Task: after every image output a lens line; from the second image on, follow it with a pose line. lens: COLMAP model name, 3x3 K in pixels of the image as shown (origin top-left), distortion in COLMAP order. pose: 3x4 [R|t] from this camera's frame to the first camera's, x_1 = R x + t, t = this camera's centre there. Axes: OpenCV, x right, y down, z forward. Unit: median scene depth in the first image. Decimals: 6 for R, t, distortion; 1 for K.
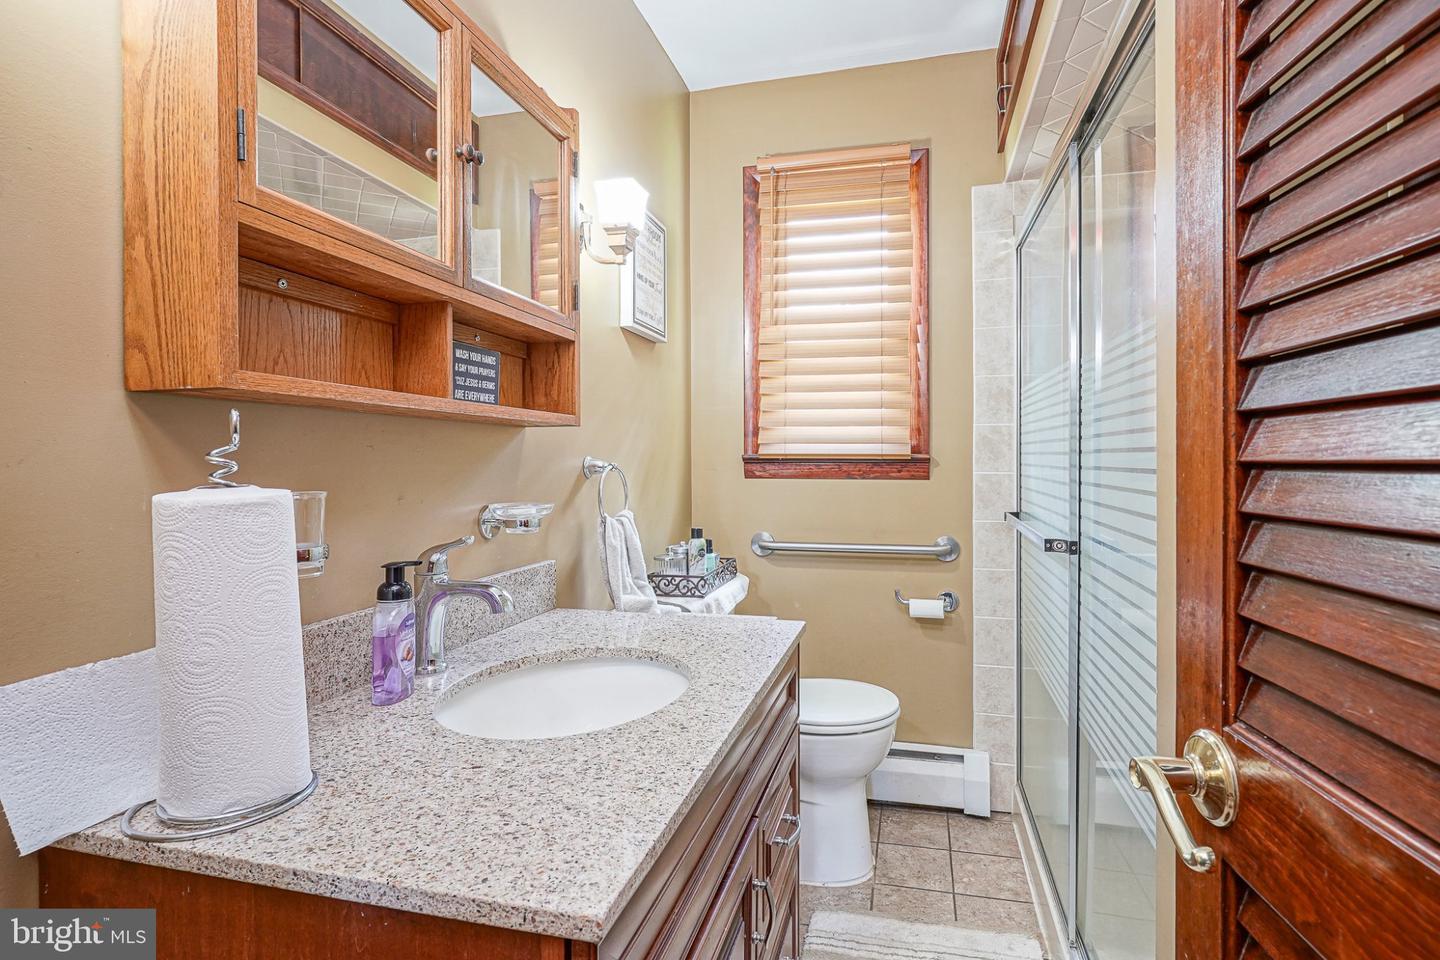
lens RADIAL K [[696.5, 0, 715.7], [0, 696.5, 485.3], [0, 0, 1]] dist [-0.006113, 0.005774]
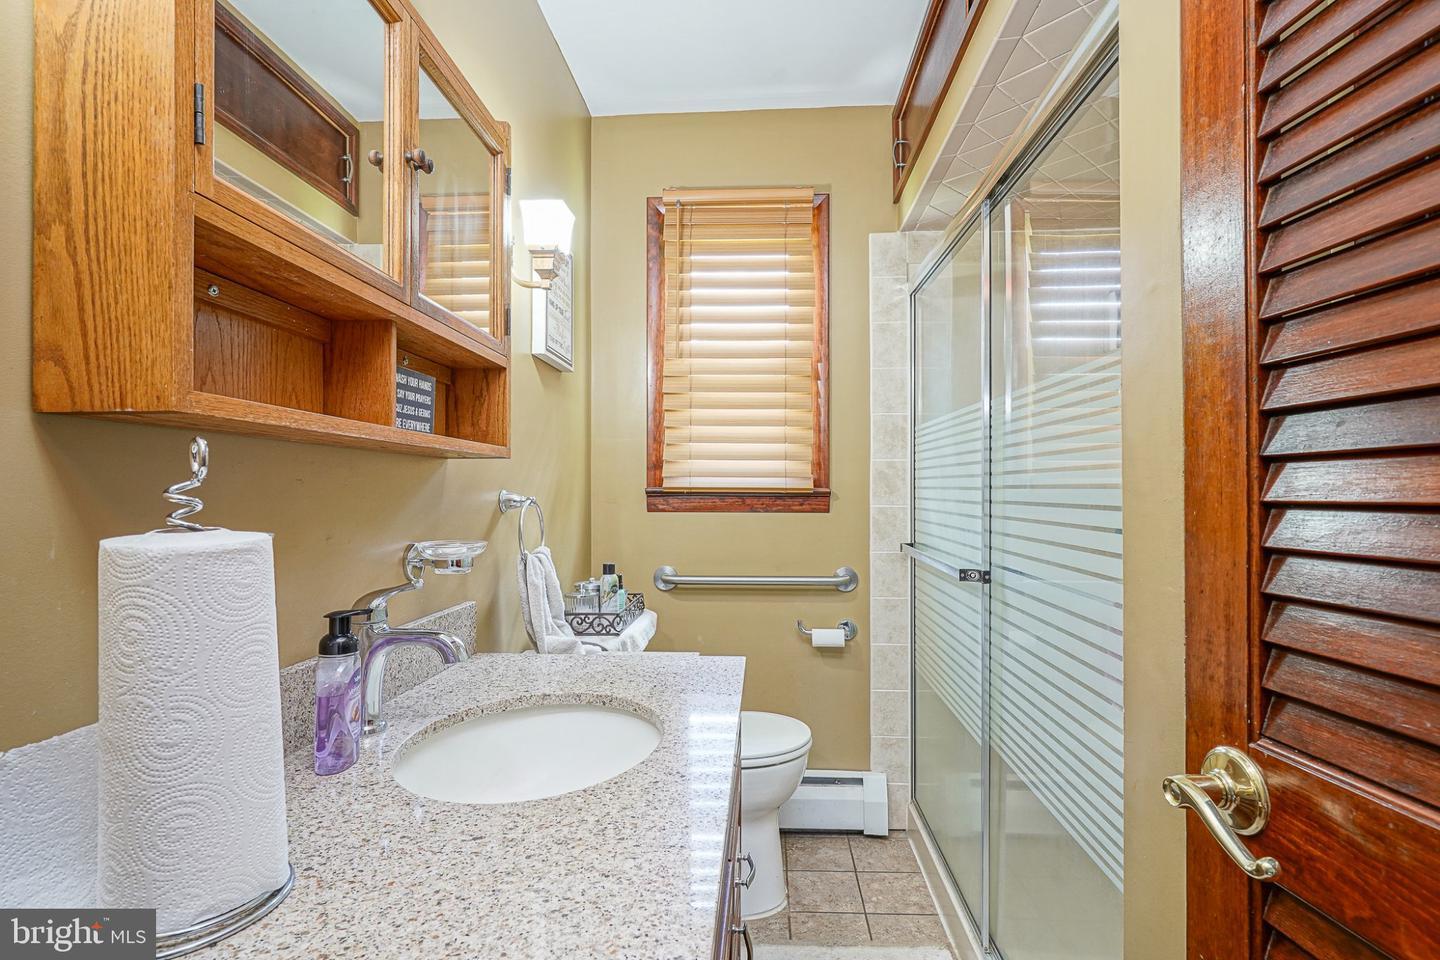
lens RADIAL K [[698.3, 0, 721.0], [0, 698.3, 509.2], [0, 0, 1]] dist [-0.005173, 0.004556]
pose [[0.982632, -0.002365, 0.185550, -0.134514], [0.004598, 0.999922, -0.011609, -0.005889], [-0.185508, 0.012260, 0.982566, 0.032741]]
